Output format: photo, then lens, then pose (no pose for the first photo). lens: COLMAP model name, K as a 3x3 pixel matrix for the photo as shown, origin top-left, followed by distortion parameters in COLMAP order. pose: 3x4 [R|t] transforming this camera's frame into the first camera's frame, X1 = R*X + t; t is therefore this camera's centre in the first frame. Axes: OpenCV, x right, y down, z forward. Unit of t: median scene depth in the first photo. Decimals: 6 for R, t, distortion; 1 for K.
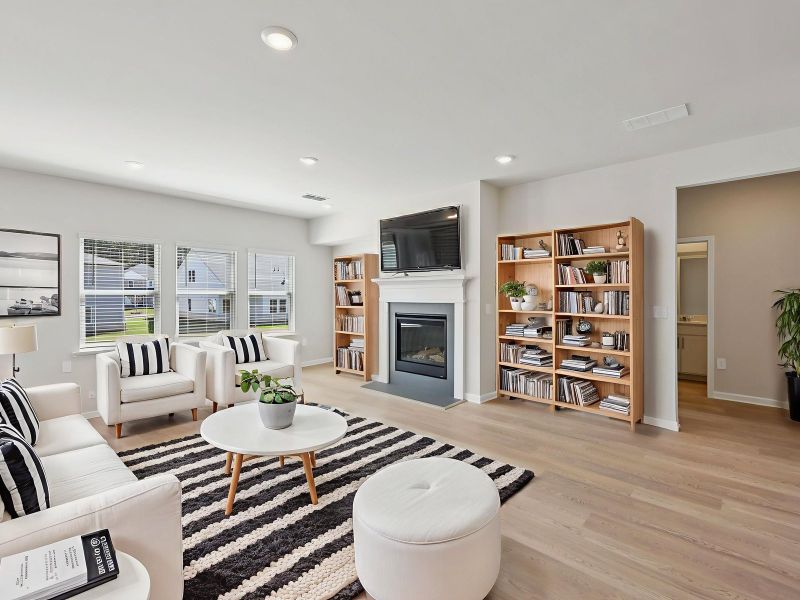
lens RADIAL K [[374.9, 0, 400.0], [0, 374.9, 300.0], [0, 0, 1]] dist [0.000621, 0.000235]
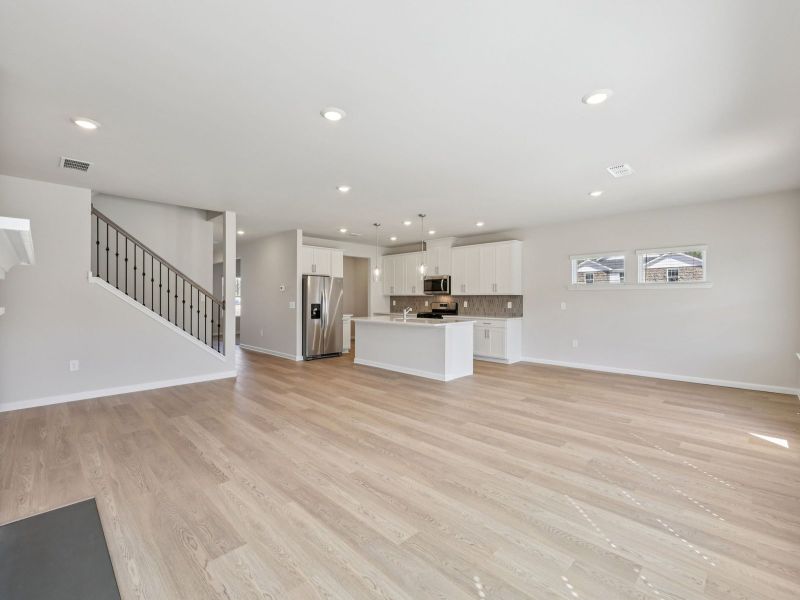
lens RADIAL K [[361.6, 0, 397.5], [0, 361.6, 299.6], [0, 0, 1]] dist [-0.002103, -0.000084]
pose [[-0.998564, 0.002443, 0.053517, -0.389033], [0.003525, 0.999791, 0.020128, -0.018078], [-0.053457, 0.020288, -0.998364, 1.615312]]
